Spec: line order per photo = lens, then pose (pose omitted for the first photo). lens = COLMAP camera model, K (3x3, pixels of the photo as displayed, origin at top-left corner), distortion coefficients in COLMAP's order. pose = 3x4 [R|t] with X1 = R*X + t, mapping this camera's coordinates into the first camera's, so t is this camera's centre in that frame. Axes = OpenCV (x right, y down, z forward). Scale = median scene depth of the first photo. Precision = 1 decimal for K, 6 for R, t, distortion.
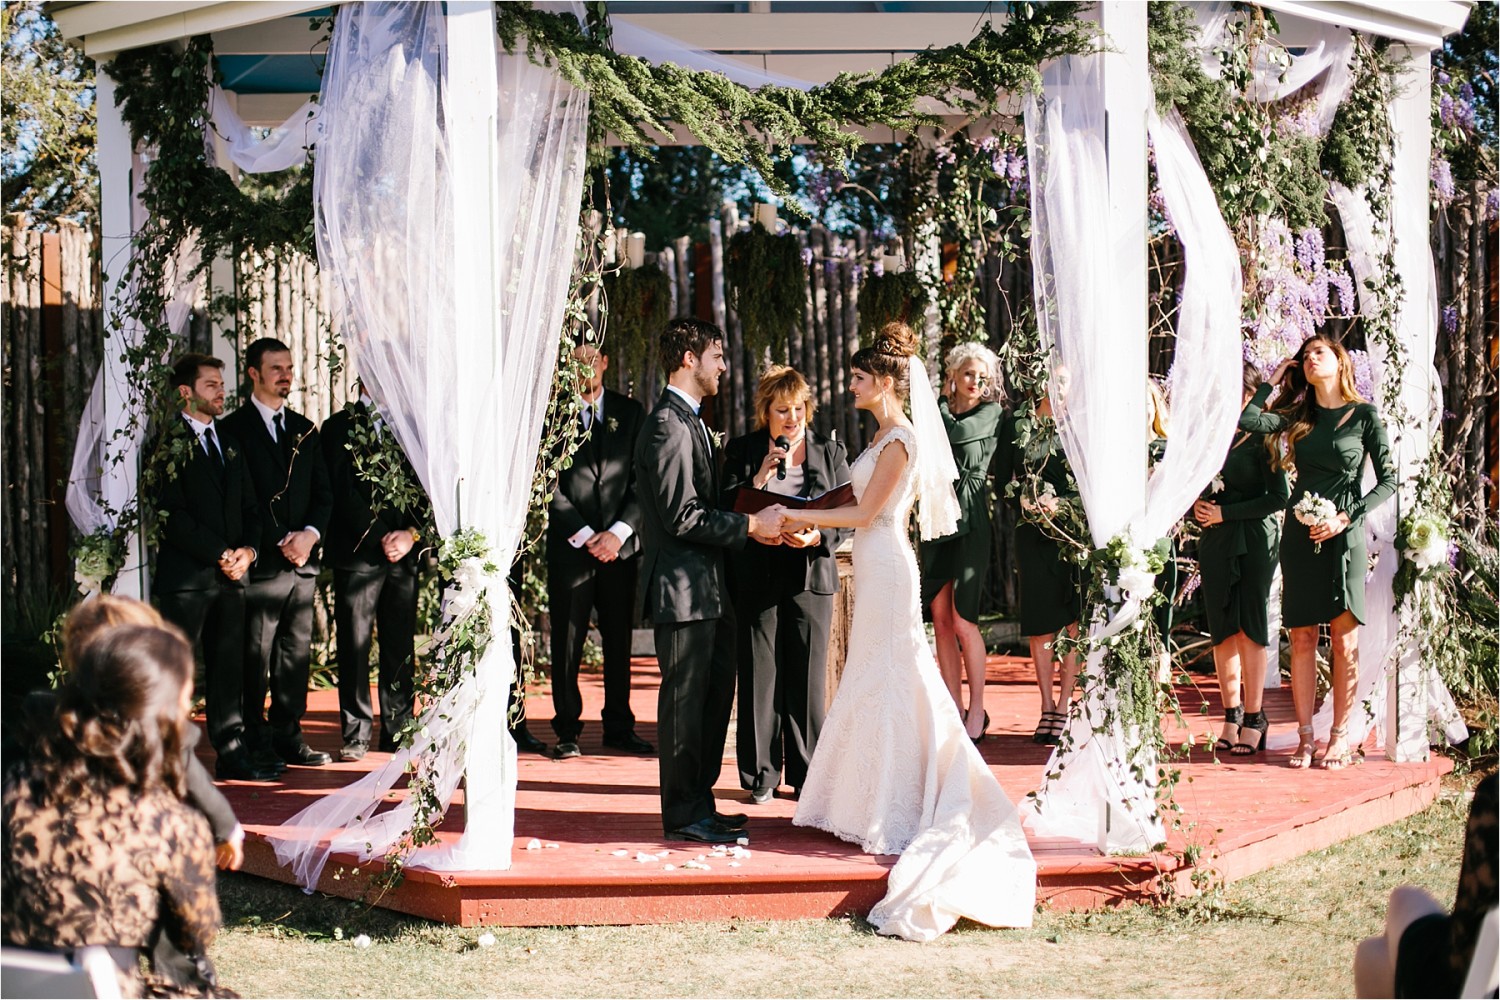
lens RADIAL K [[2199.9, 0, 750.0], [0, 2199.9, 500.0], [0, 0, 1]] dist [-0.127594, 0.090646]
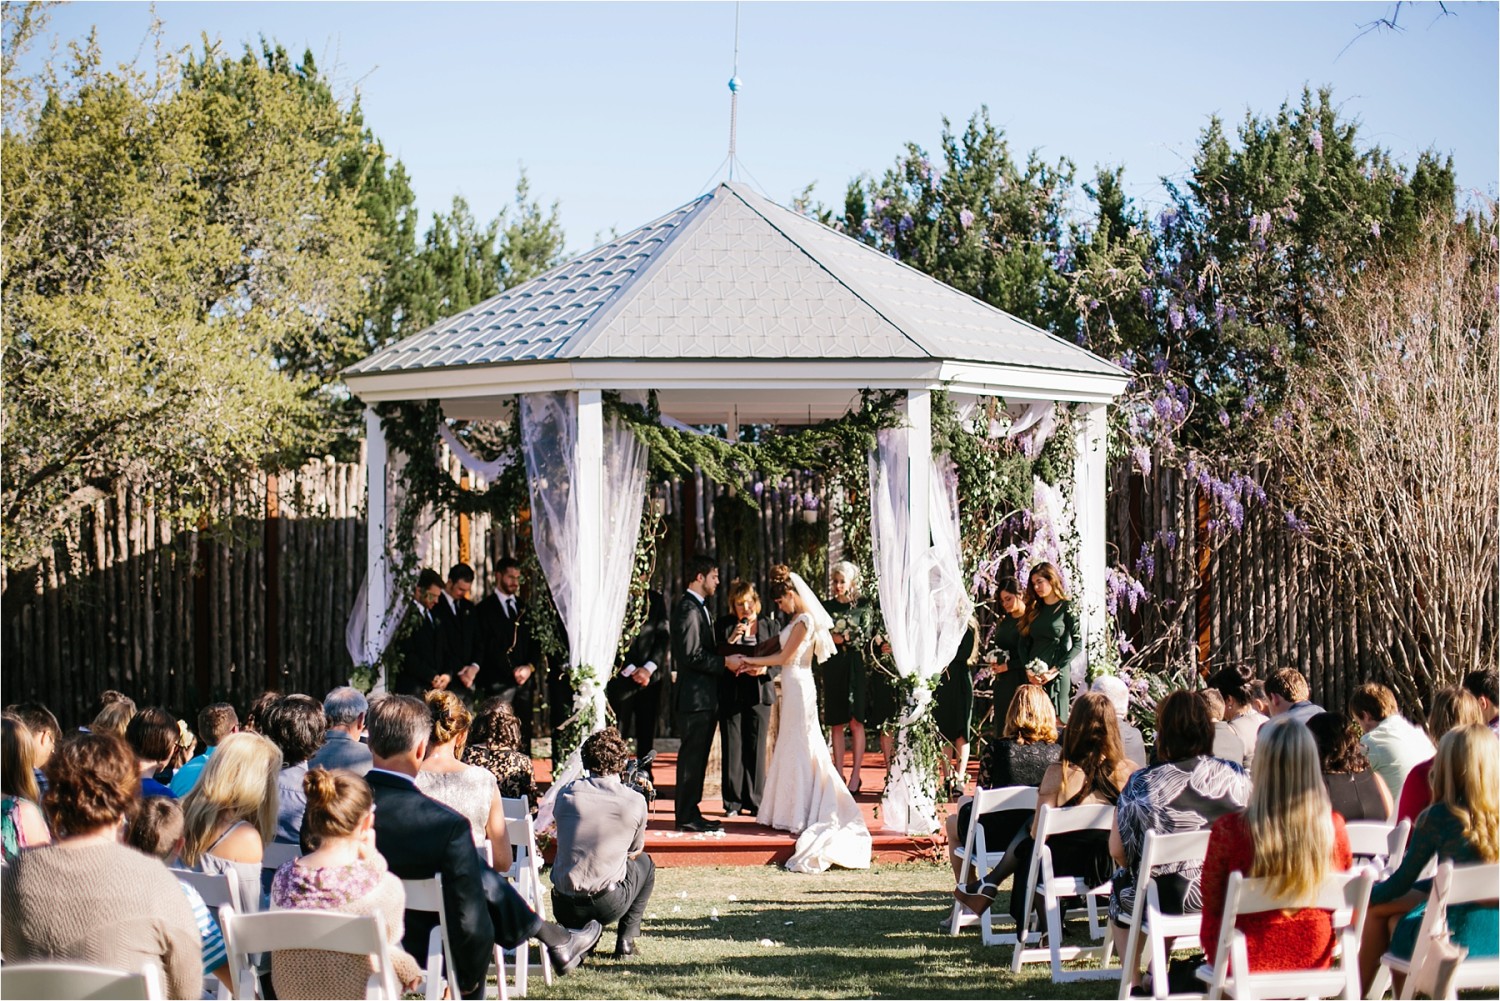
lens RADIAL K [[2199.9, 0, 750.0], [0, 2199.9, 500.5], [0, 0, 1]] dist [-0.127594, 0.090646]
pose [[0.999730, 0.011879, 0.019984, -0.020811], [-0.010474, 0.997561, -0.069005, 0.000783], [-0.020755, 0.068777, 0.997416, -0.984331]]
